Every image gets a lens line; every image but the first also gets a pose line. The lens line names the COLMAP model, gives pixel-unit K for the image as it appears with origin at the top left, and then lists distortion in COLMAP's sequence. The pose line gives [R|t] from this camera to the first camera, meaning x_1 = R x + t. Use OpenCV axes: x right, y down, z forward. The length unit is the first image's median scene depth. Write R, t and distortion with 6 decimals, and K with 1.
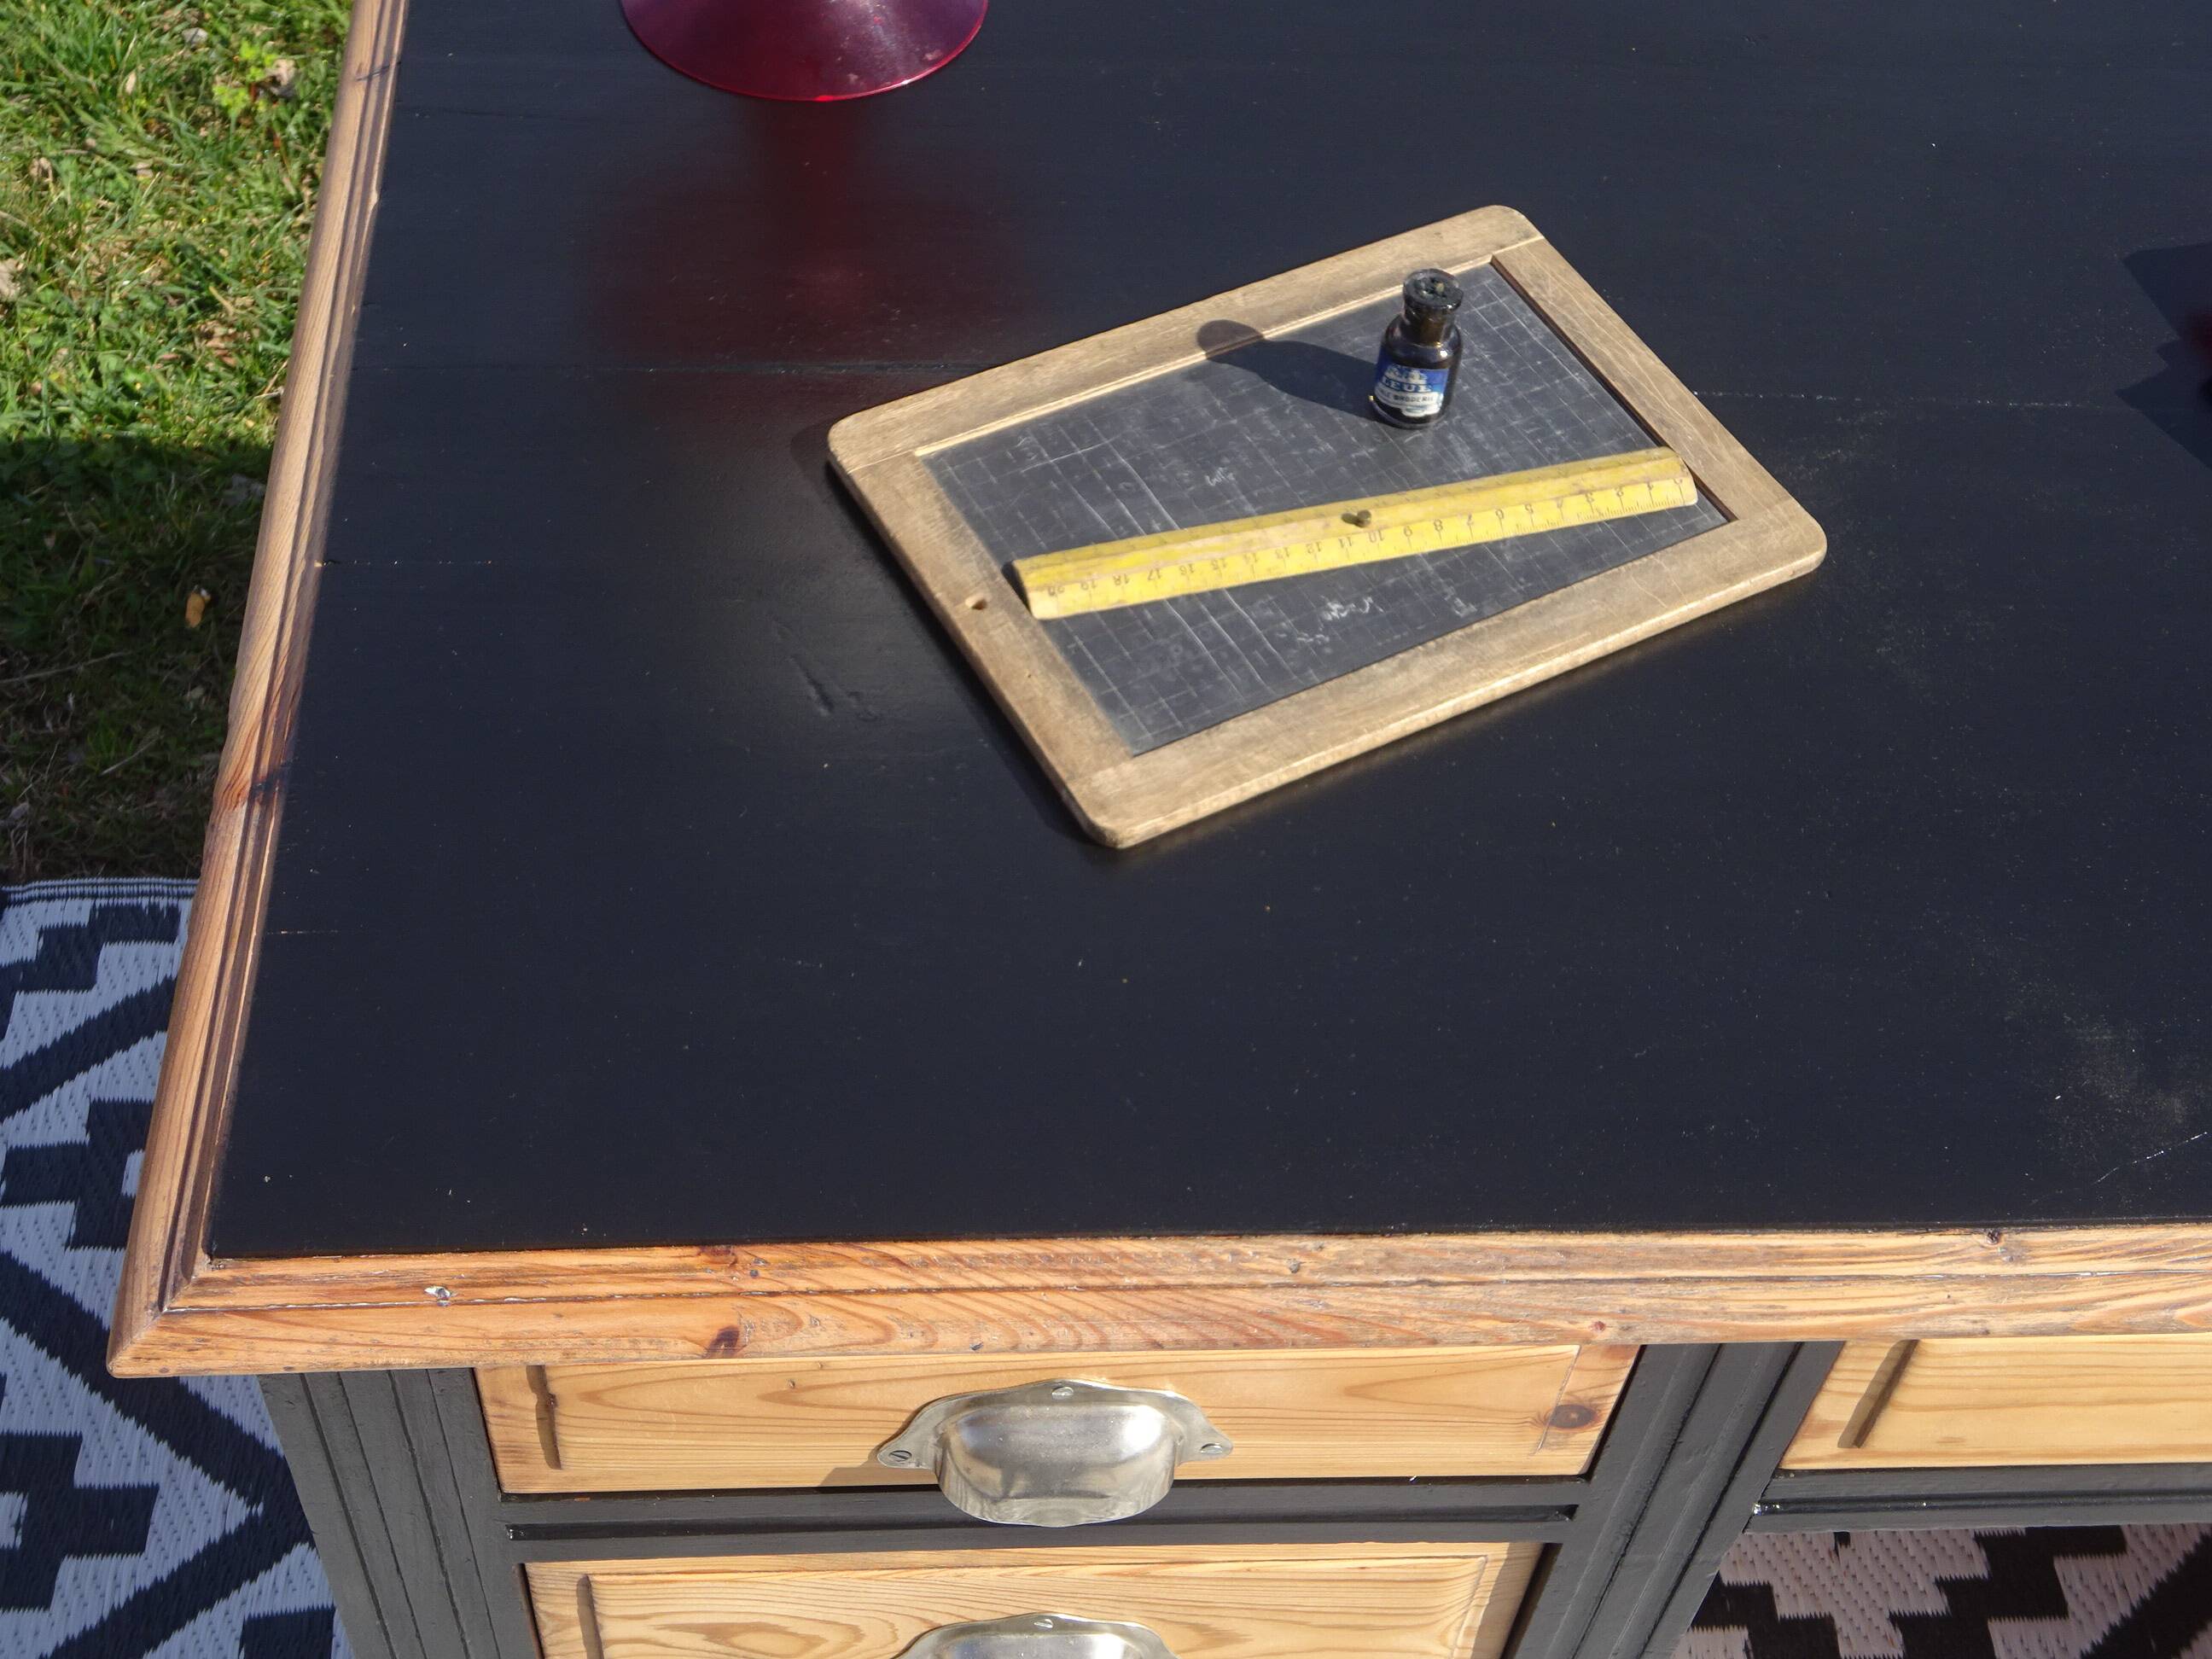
lens RADIAL K [[2799.4, 0, 1105.2], [0, 2799.4, 818.3], [0, 0, 1]] dist [0.014531, 0.054031]
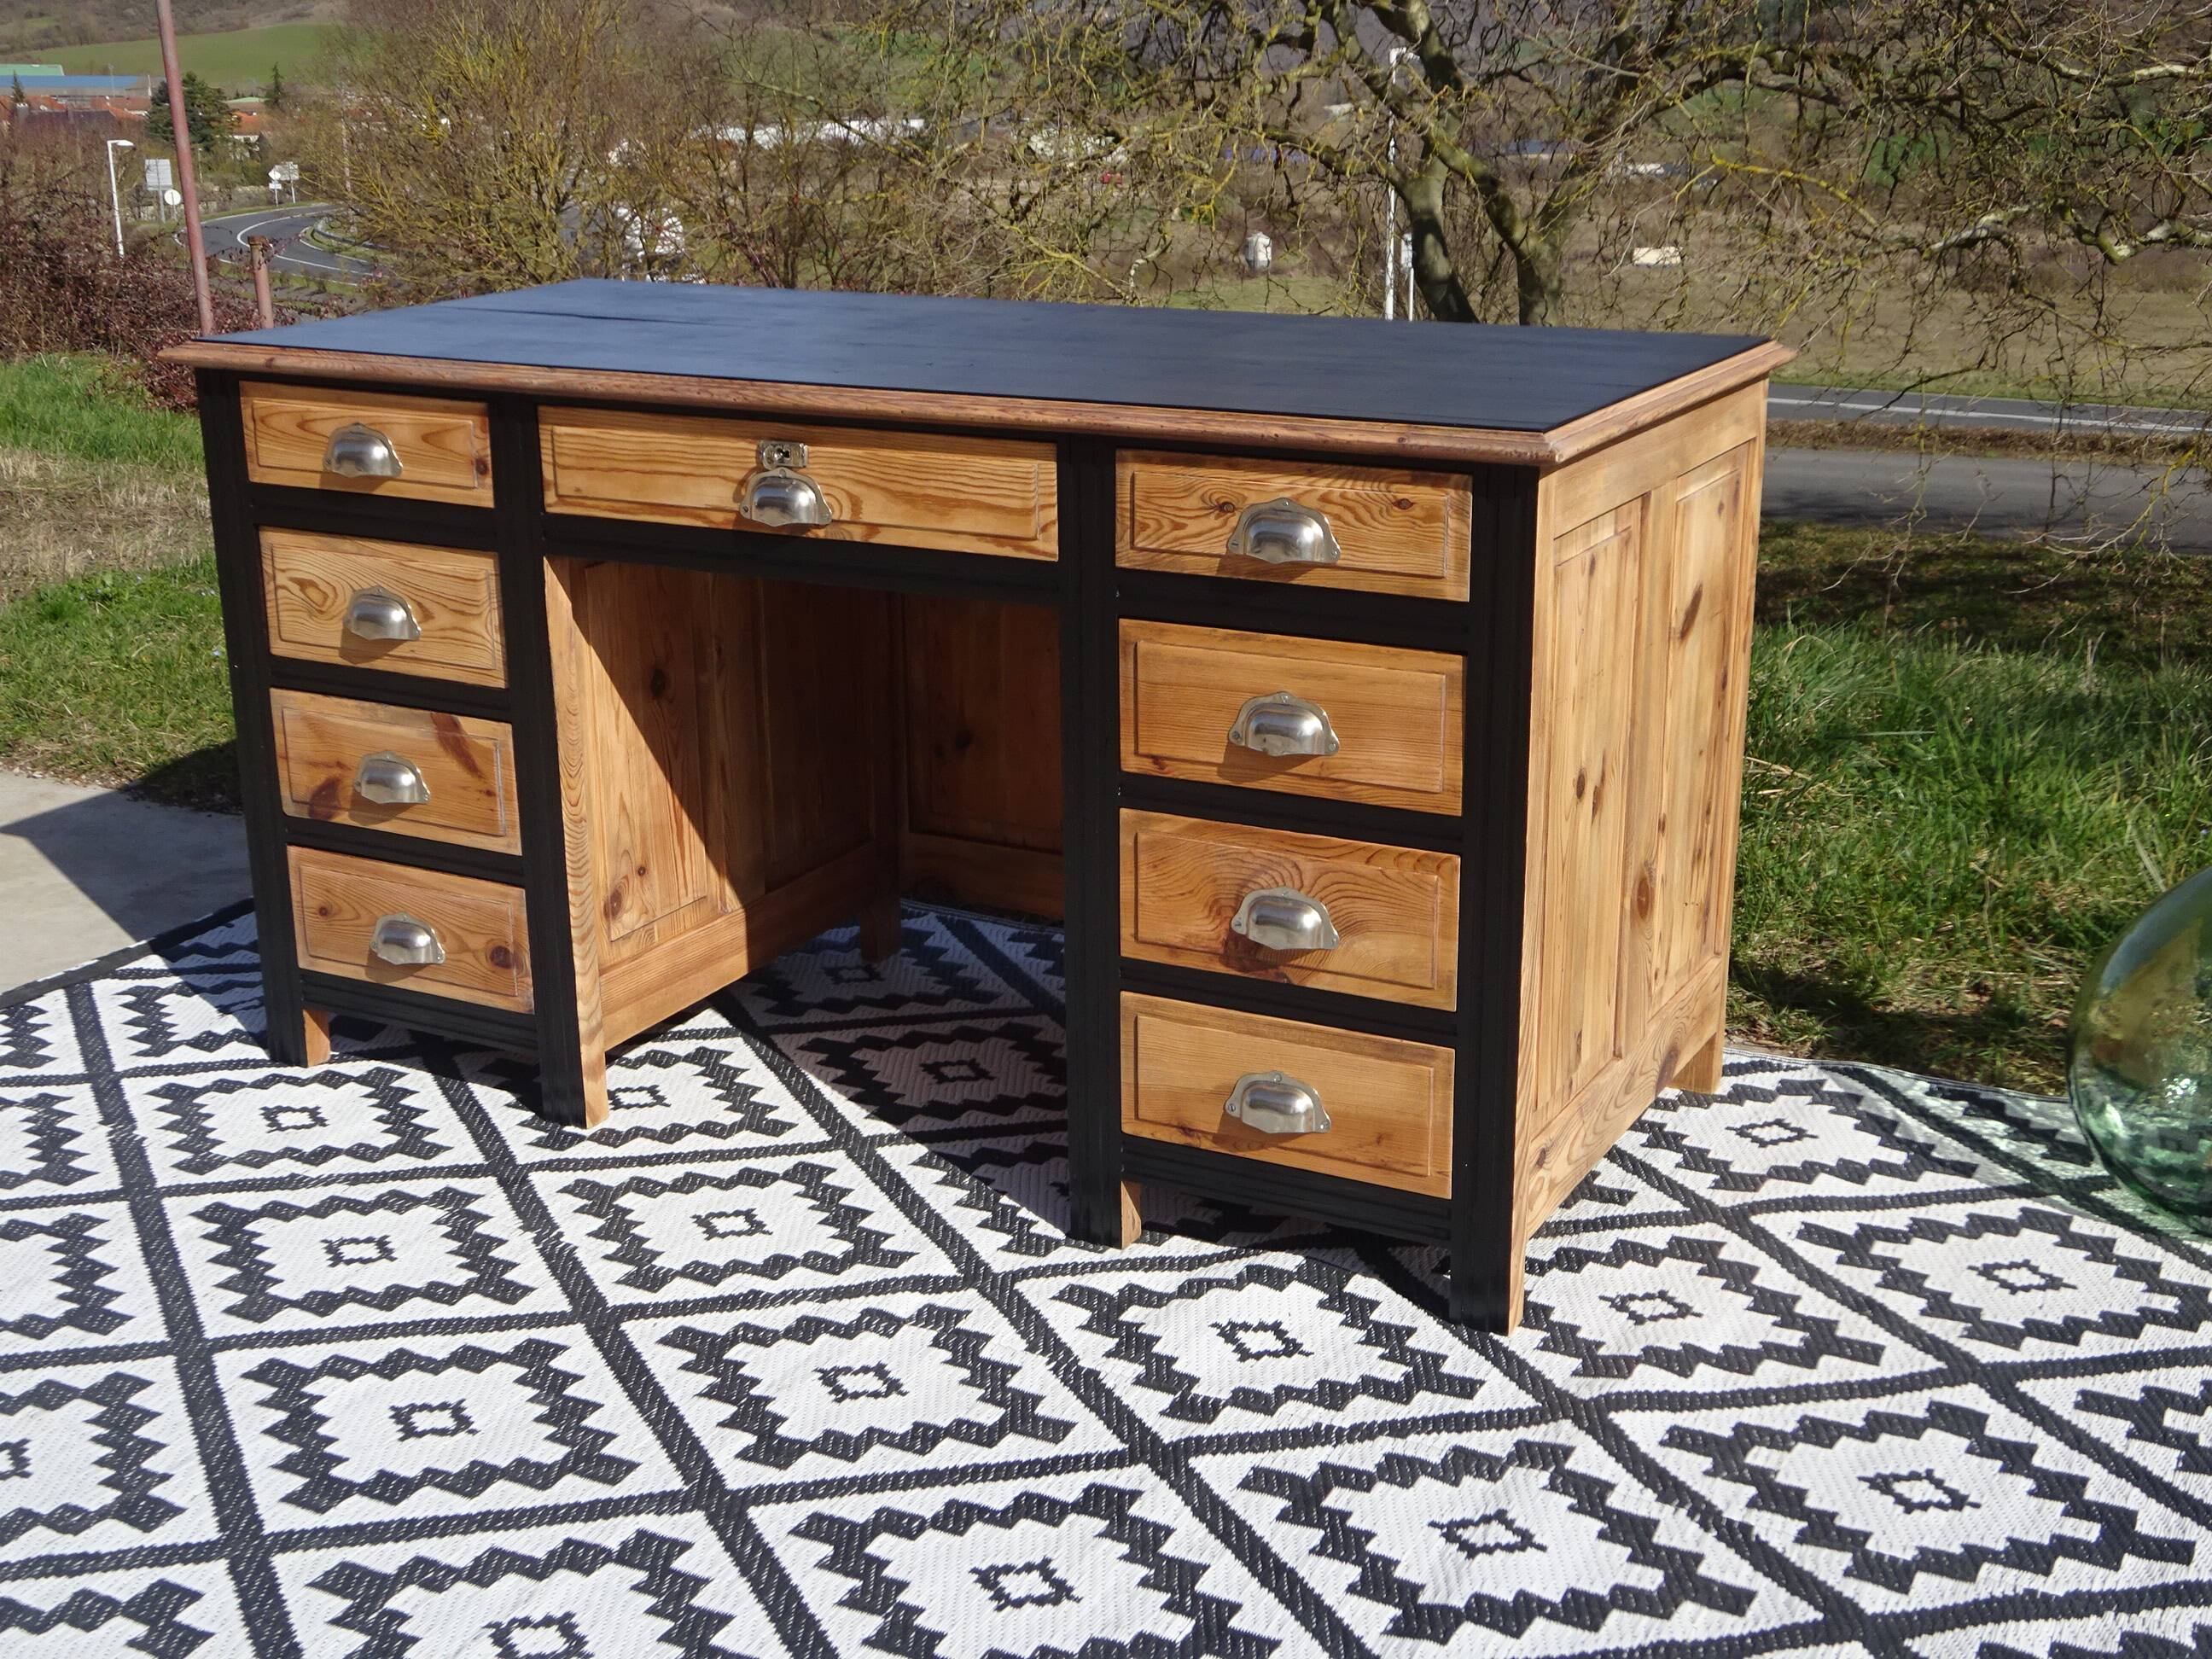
lens RADIAL K [[2760.1, 0, 1106.0], [0, 2760.1, 829.5], [0, 0, 1]] dist [0.015928, 0.039908]
pose [[0.852363, 0.084553, -0.516070, 2.781969], [-0.359485, 0.811444, -0.460793, 1.989630], [0.379801, 0.578282, 0.722040, -0.928414]]
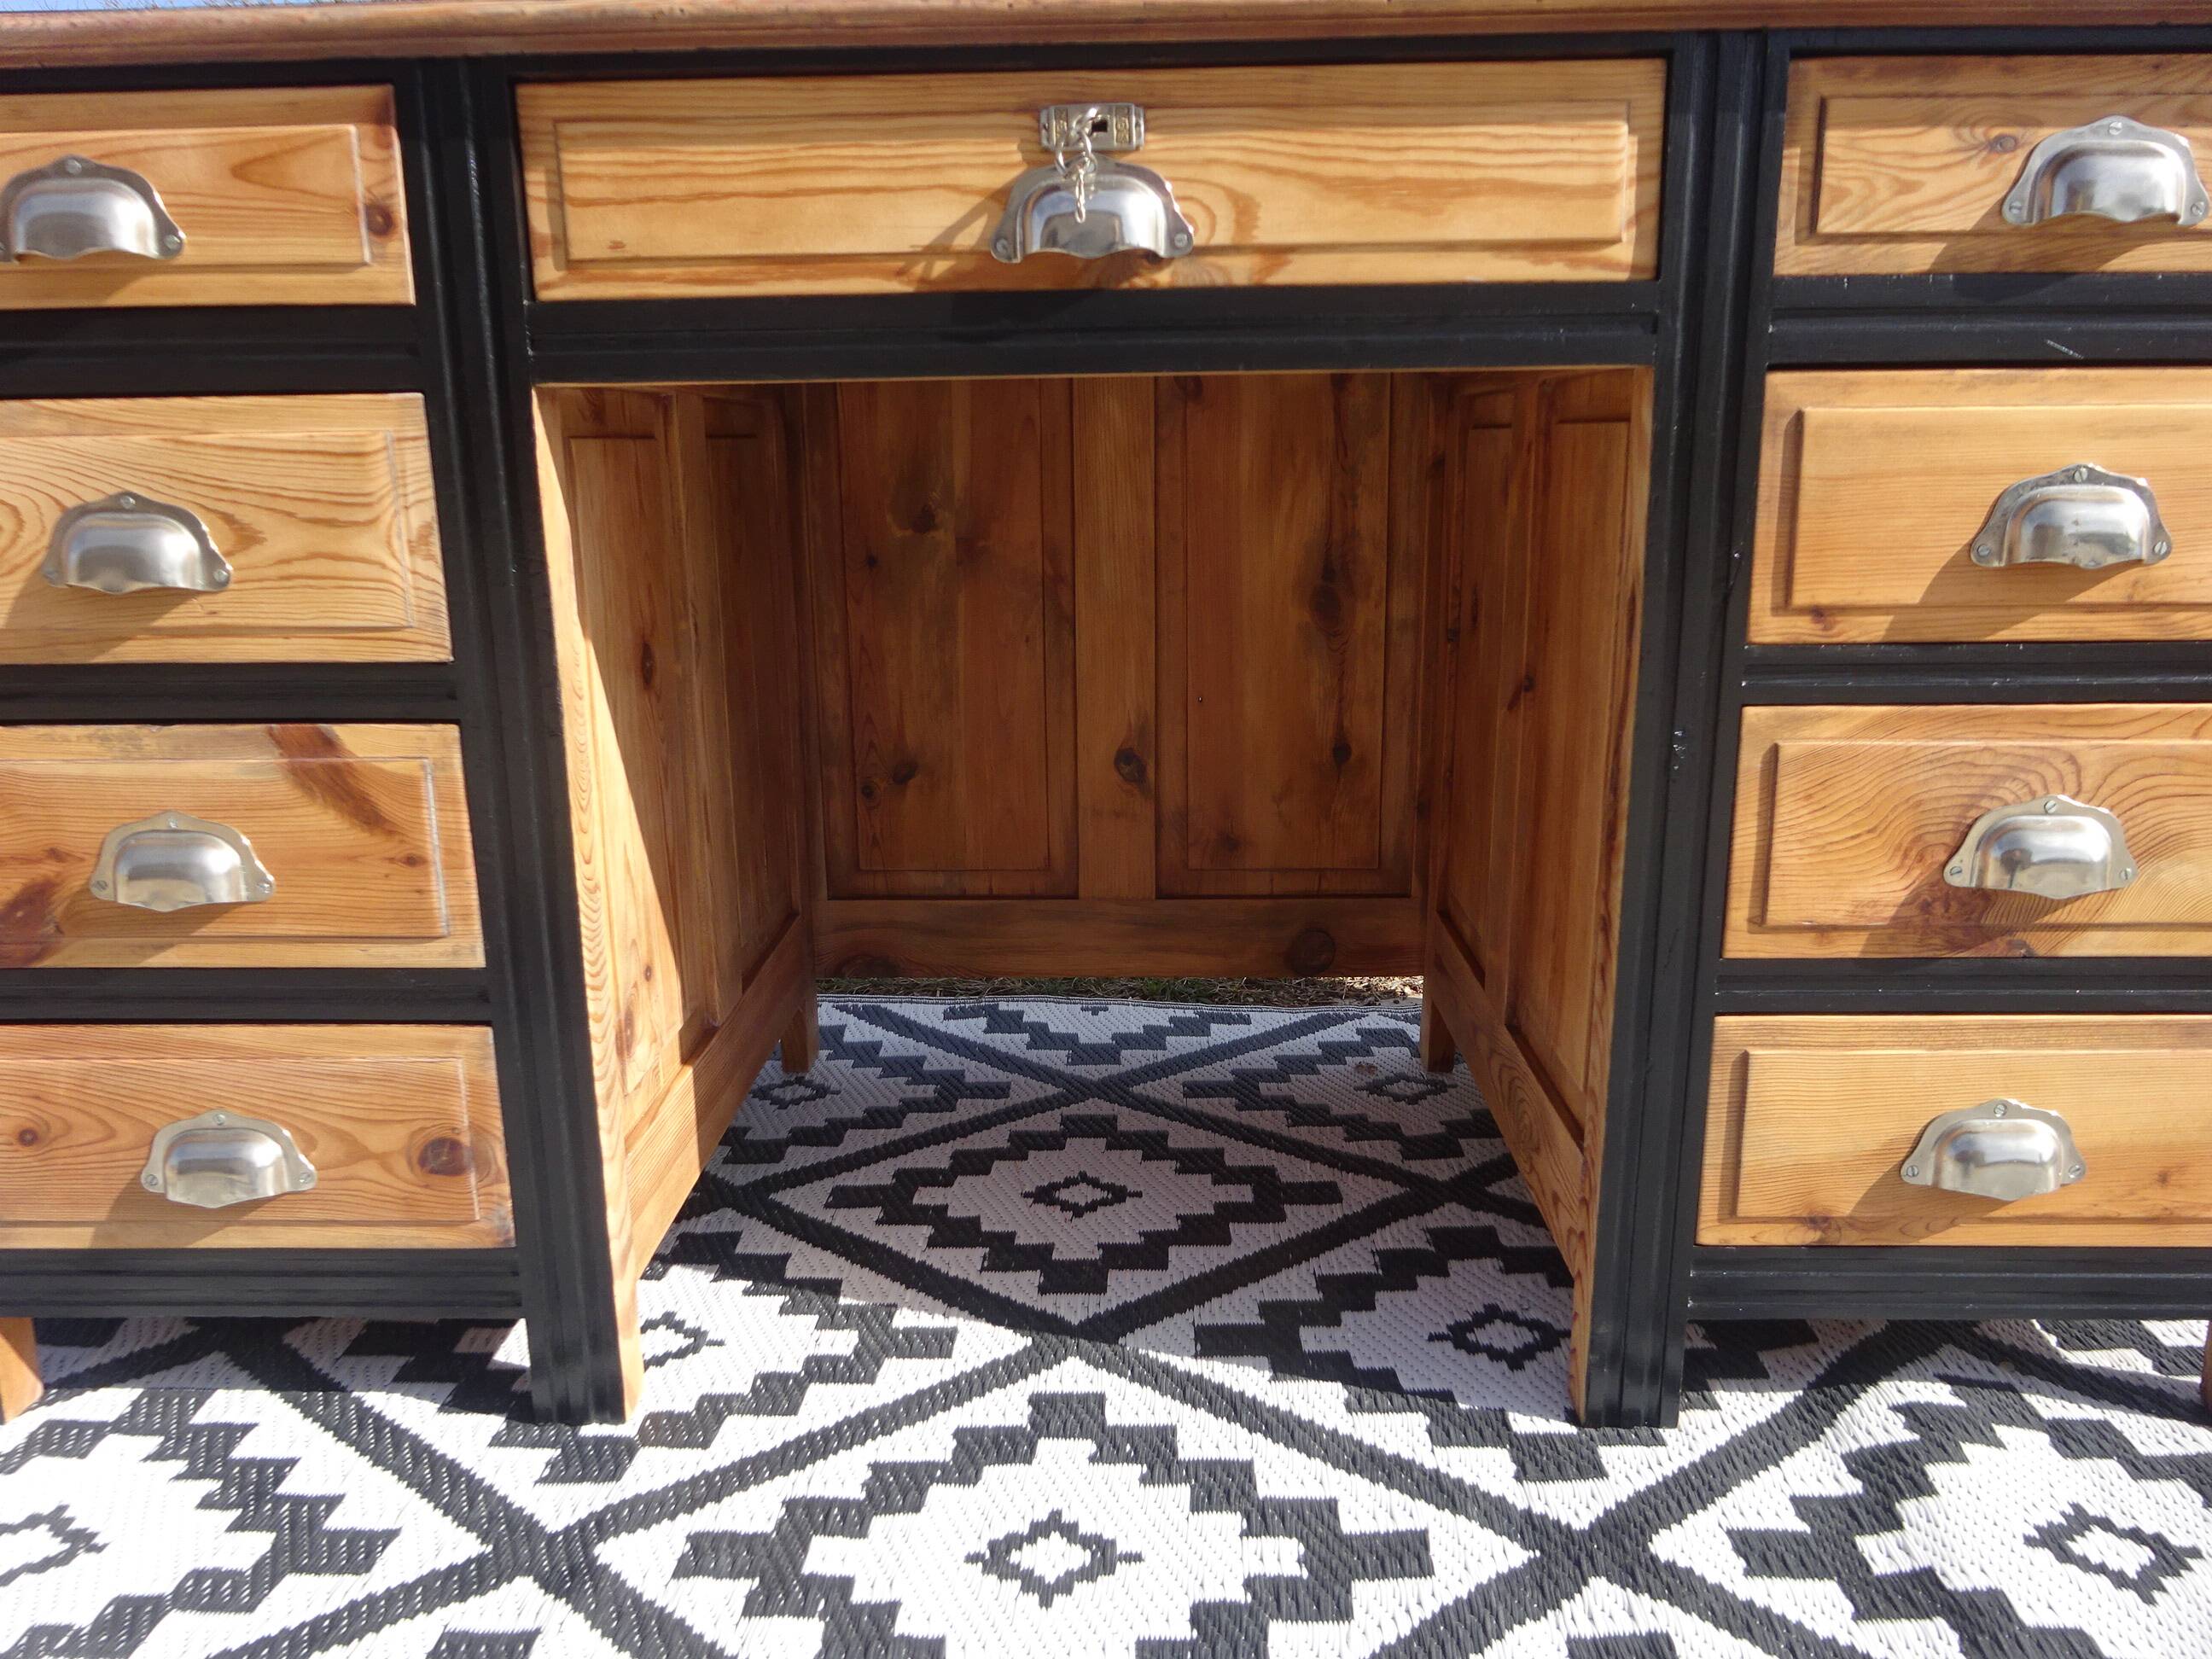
lens RADIAL K [[1623.4, 0, 1106.9], [0, 1623.4, 823.7], [0, 0, 1]] dist [0.003762, 0.003496]
pose [[0.994311, -0.054657, -0.091427, 0.748829], [-0.012186, 0.794315, -0.607383, 1.223986], [0.105820, 0.605042, 0.789130, 0.523755]]
